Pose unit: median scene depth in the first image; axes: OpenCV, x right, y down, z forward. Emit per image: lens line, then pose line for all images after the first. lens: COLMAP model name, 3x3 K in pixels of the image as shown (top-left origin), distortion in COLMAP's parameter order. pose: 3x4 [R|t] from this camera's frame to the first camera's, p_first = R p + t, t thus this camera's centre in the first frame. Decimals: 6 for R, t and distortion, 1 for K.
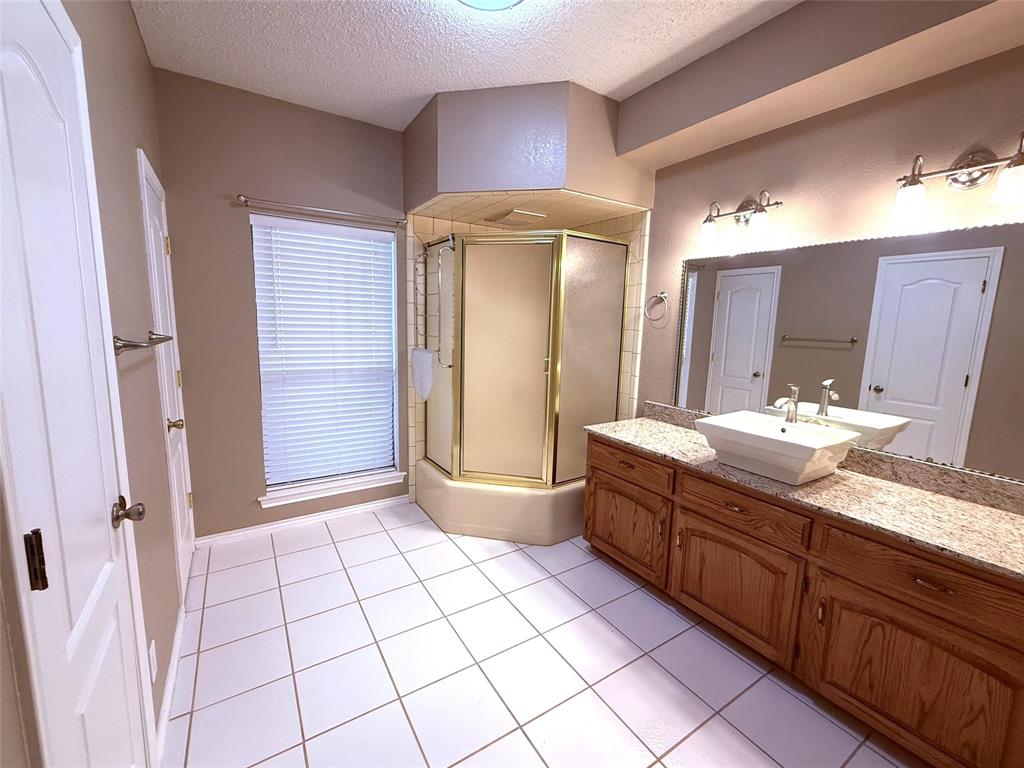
lens RADIAL K [[413.2, 0, 512.9], [0, 413.2, 384.6], [0, 0, 1]] dist [0.000883, 0.000009]
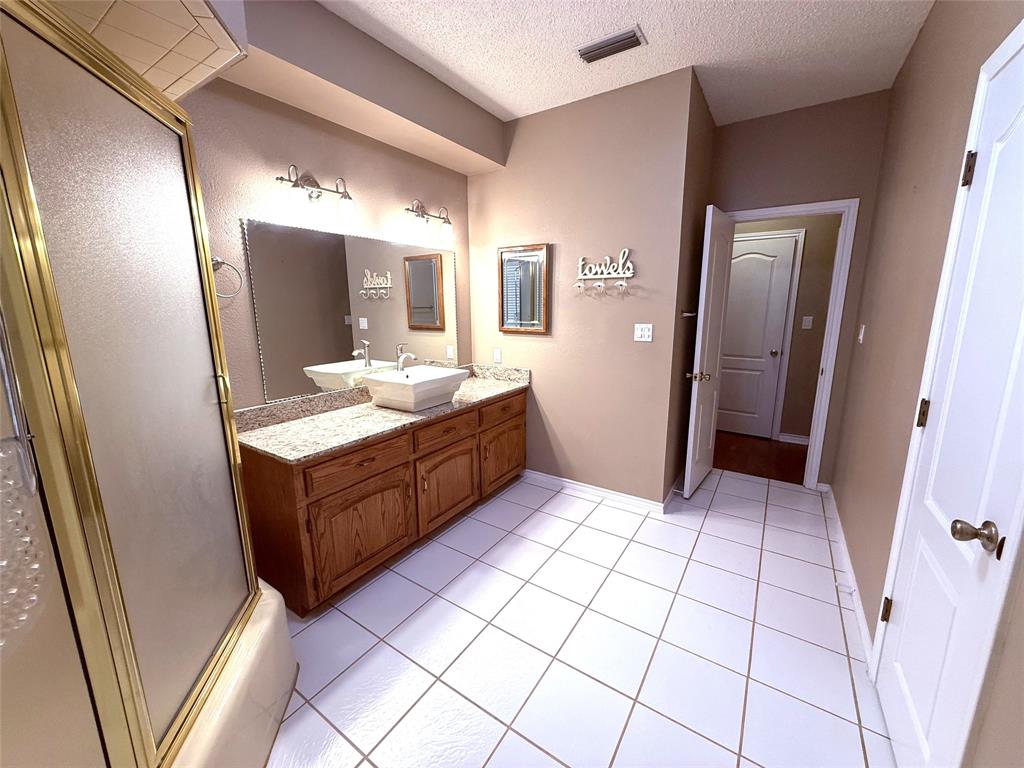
lens RADIAL K [[413.2, 0, 513.2], [0, 413.2, 376.5], [0, 0, 1]] dist [0.000883, 0.000009]
pose [[-0.391993, -0.196473, 0.898744, -0.685580], [0.135251, 0.954006, 0.267544, -0.198109], [-0.909972, 0.226431, -0.347390, 1.093884]]
